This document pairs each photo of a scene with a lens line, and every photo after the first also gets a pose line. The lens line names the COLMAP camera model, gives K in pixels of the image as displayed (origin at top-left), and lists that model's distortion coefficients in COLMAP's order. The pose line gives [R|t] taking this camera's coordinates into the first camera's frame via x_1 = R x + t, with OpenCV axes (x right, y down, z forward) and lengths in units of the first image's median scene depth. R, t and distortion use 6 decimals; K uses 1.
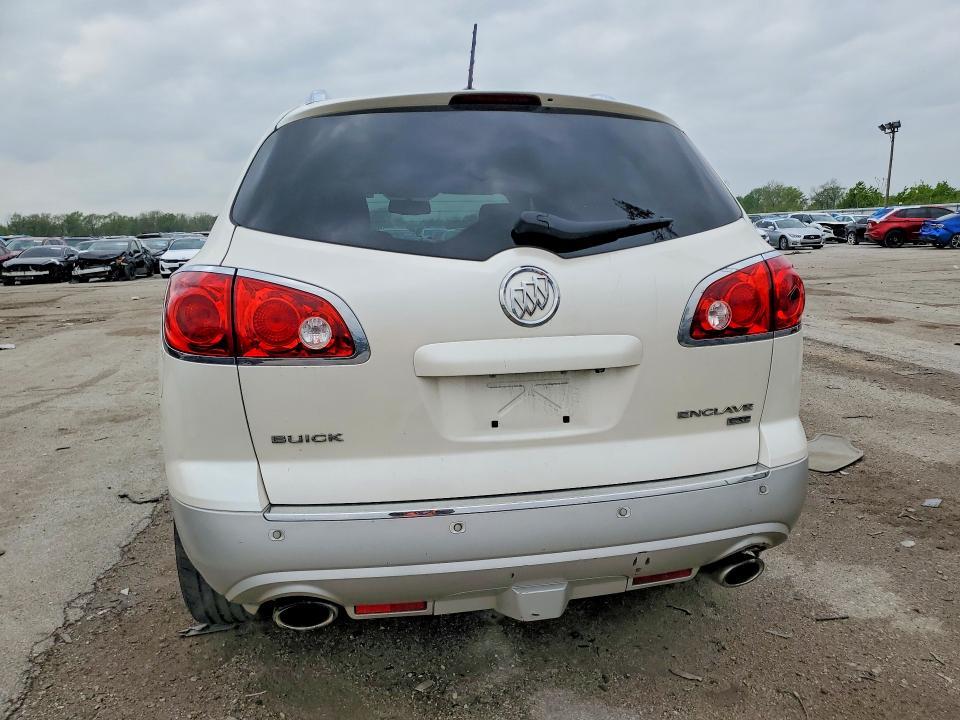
lens RADIAL K [[769.8, 0, 480.0], [0, 769.8, 360.0], [0, 0, 1]] dist [0.006492, 0.006228]
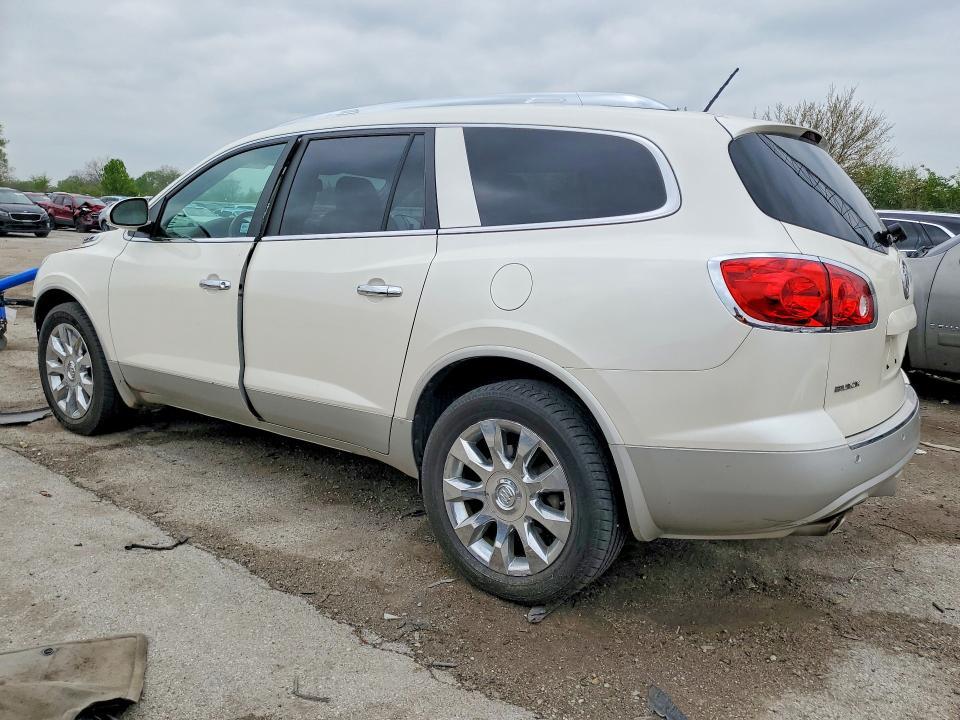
lens RADIAL K [[769.8, 0, 480.0], [0, 769.8, 360.0], [0, 0, 1]] dist [0.006492, 0.006228]
pose [[0.724717, -0.068821, 0.685601, -1.397328], [0.056787, 0.997580, 0.040111, -0.028896], [-0.686703, 0.009865, 0.726871, 0.415812]]
